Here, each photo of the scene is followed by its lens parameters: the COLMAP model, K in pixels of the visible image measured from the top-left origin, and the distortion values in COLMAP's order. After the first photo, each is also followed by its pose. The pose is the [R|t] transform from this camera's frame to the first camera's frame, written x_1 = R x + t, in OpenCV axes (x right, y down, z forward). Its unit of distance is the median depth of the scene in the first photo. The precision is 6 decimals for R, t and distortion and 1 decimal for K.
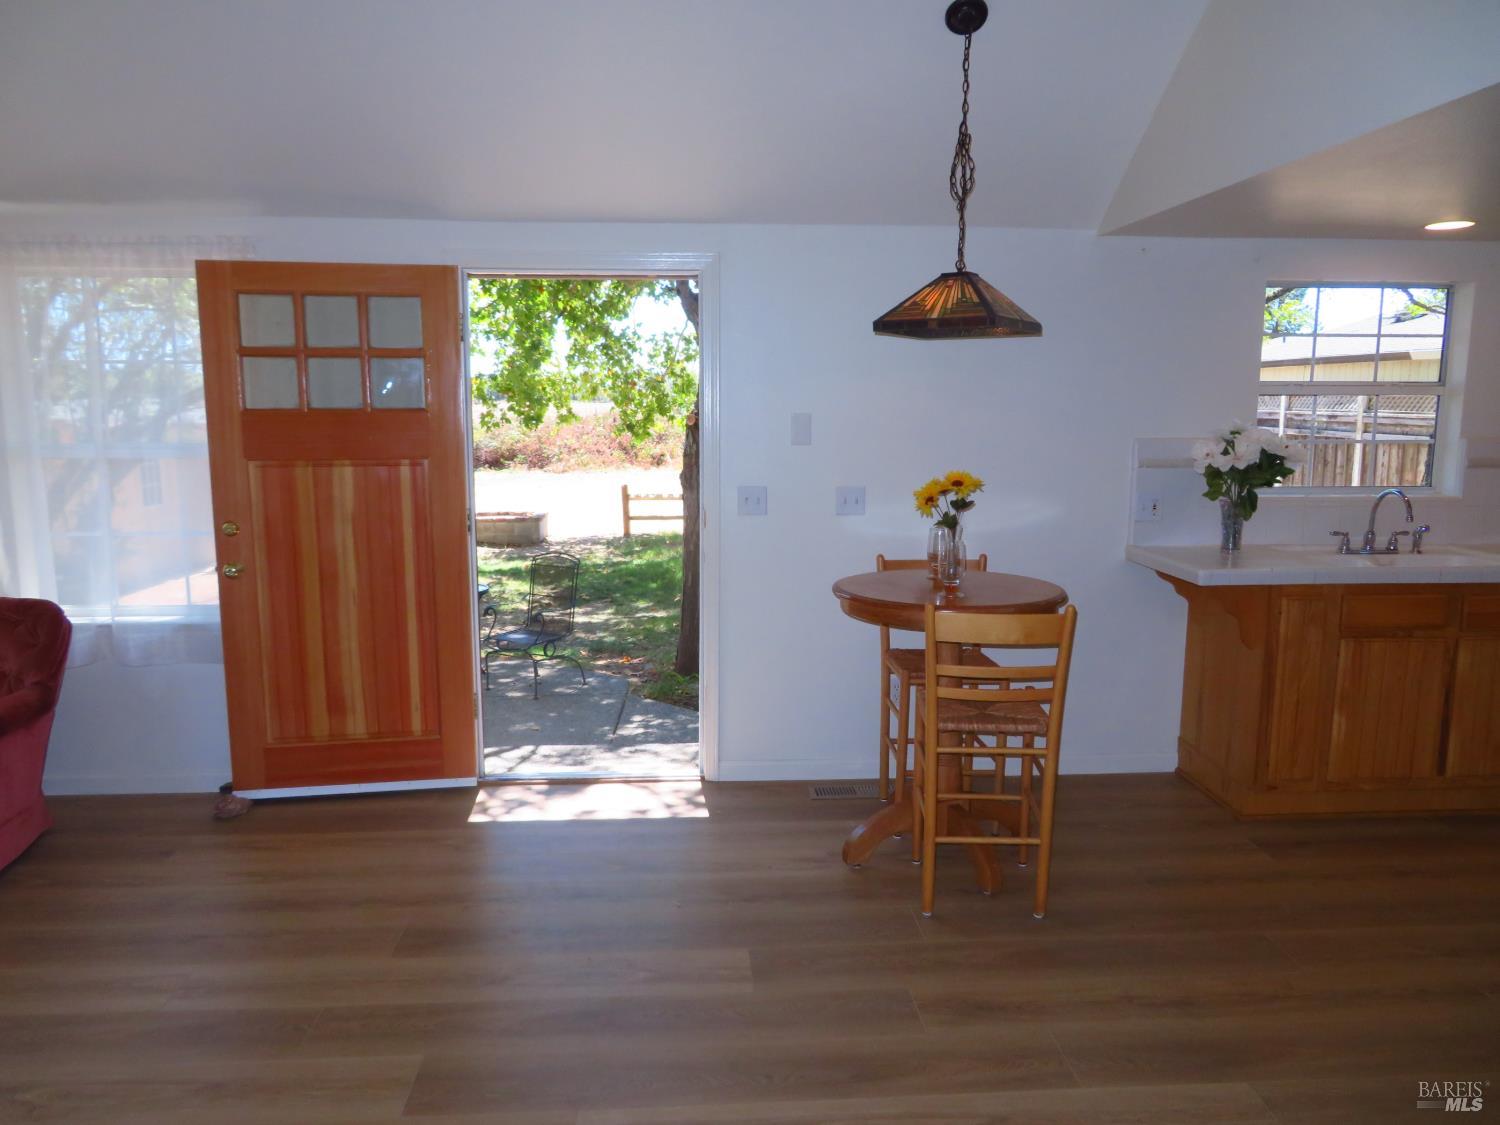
lens RADIAL K [[1064.4, 0, 744.2], [0, 1064.4, 561.3], [0, 0, 1]] dist [-0.011627, 0.004581]
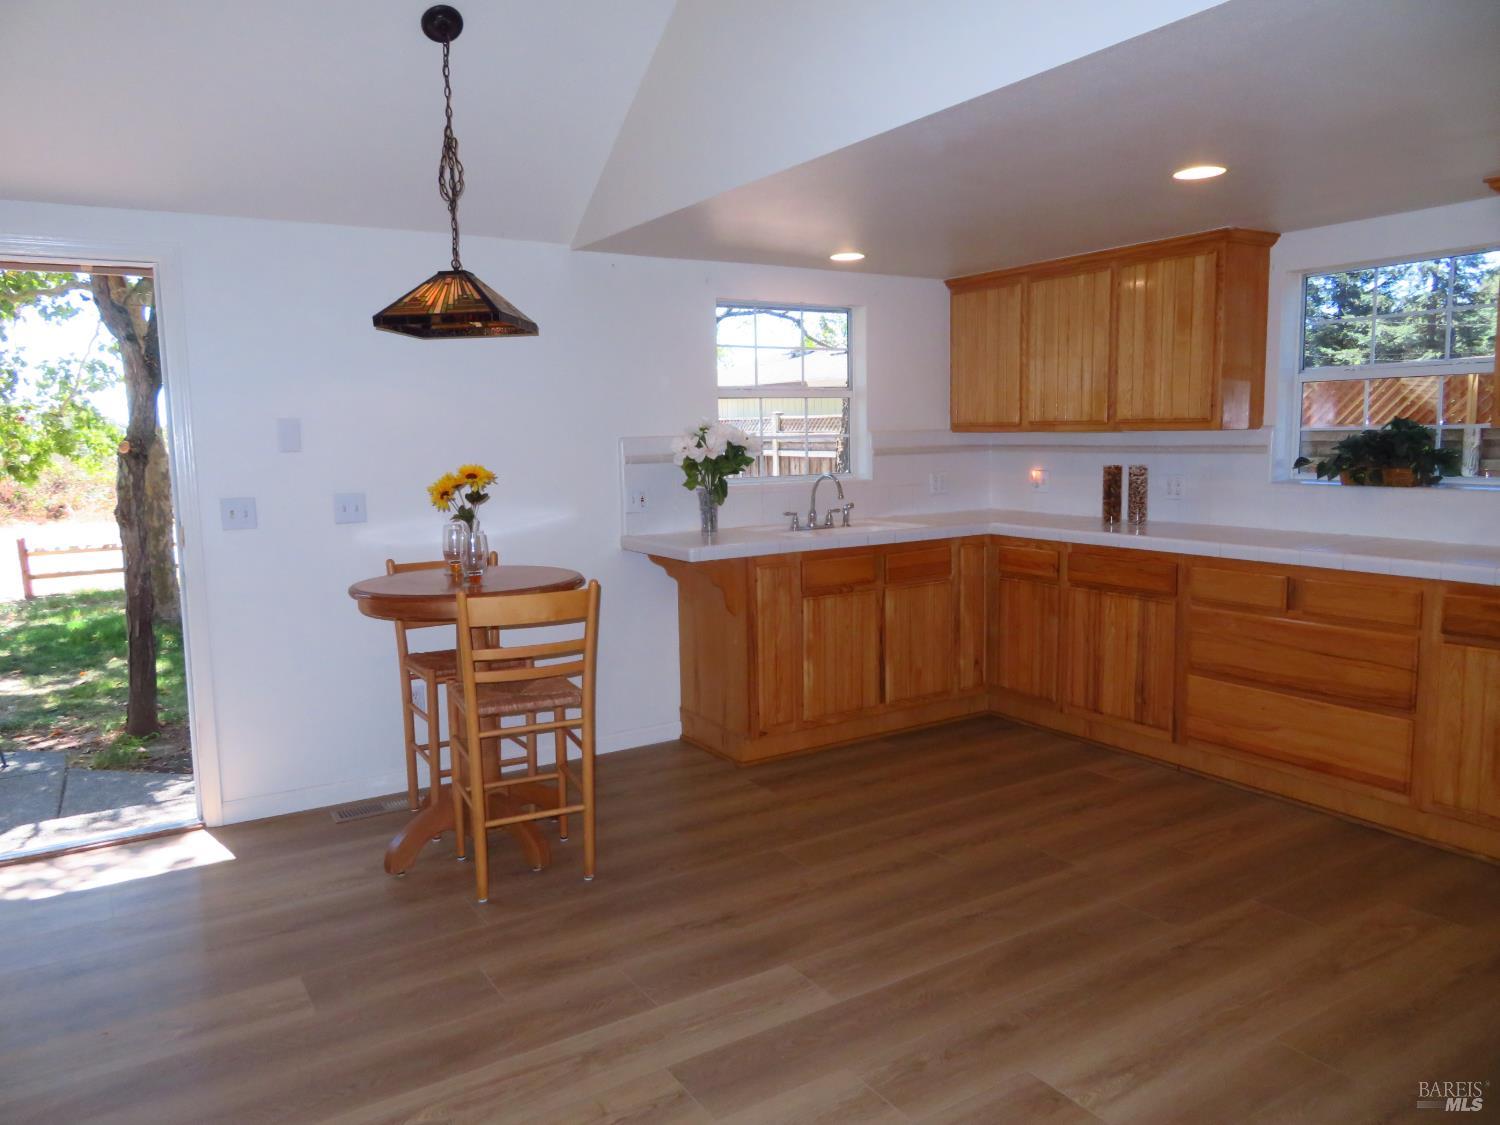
lens RADIAL K [[1064.4, 0, 748.5], [0, 1064.4, 557.1], [0, 0, 1]] dist [-0.011627, 0.004581]
pose [[0.877093, -0.075389, 0.474368, -0.049528], [0.091310, 0.995766, -0.010575, 0.034214], [-0.471562, 0.052590, 0.880263, -0.017587]]
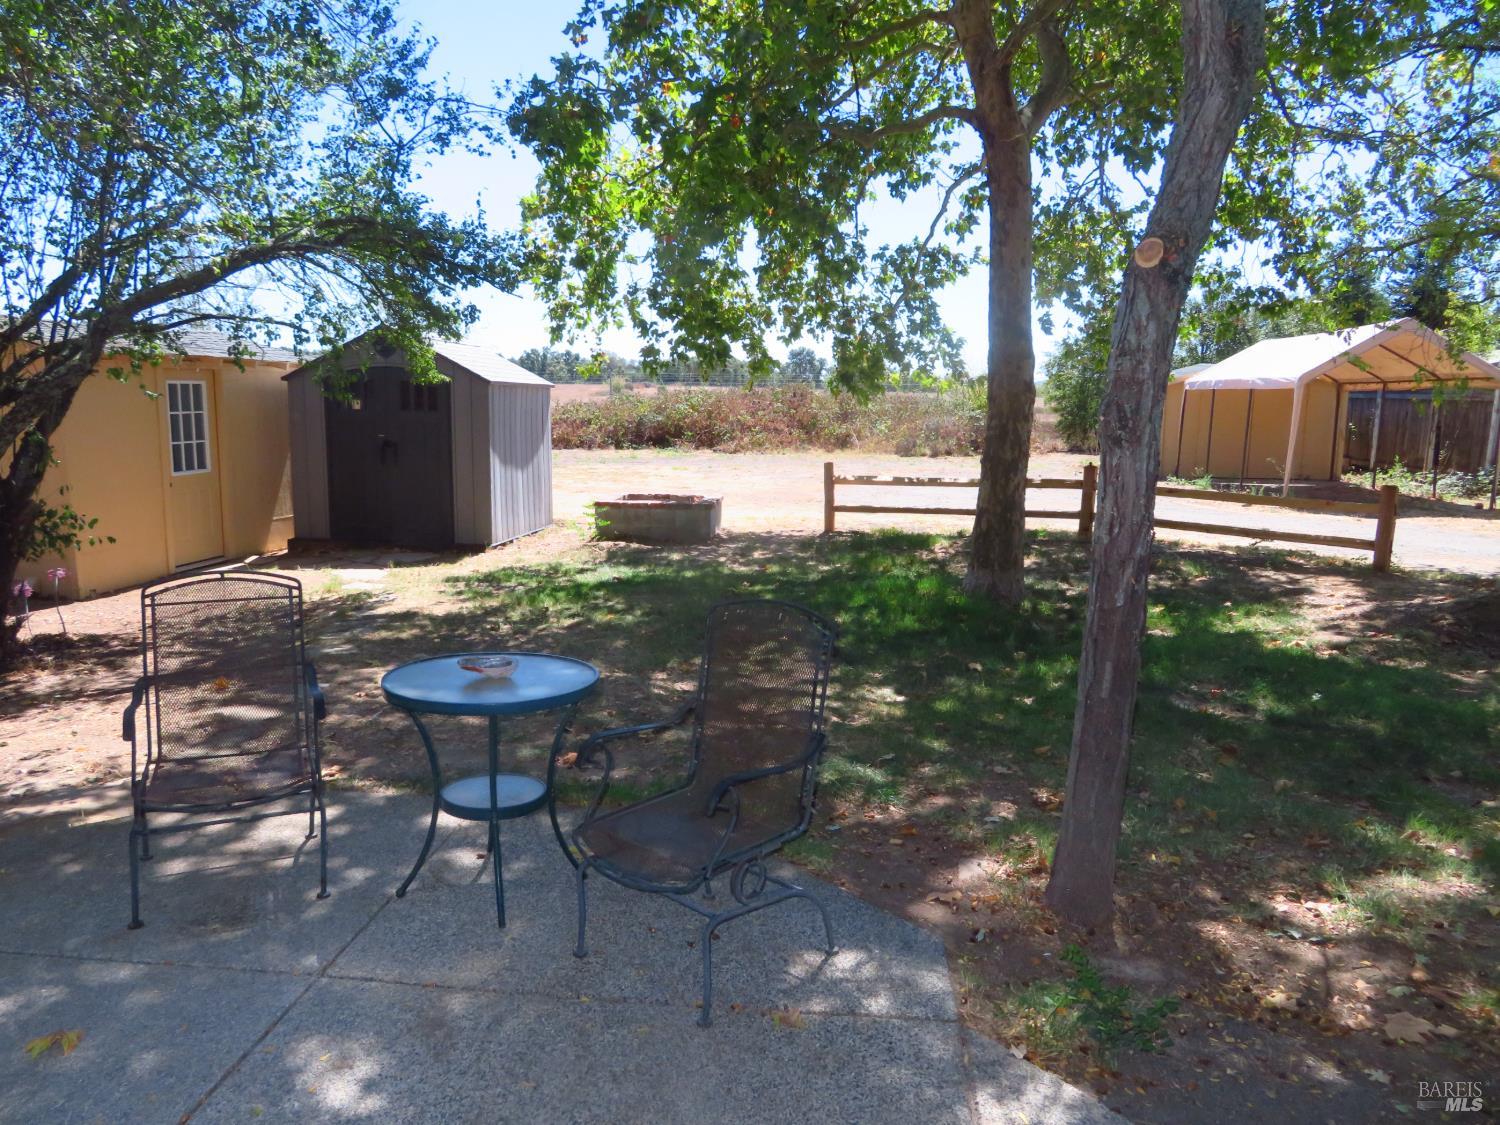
lens RADIAL K [[1064.4, 0, 751.9], [0, 1064.4, 557.0], [0, 0, 1]] dist [-0.011627, 0.004581]
pose [[0.989273, 0.037968, -0.141057, -0.696884], [-0.037085, 0.999273, 0.008891, -0.136976], [0.141292, -0.003564, 0.989962, 3.153887]]
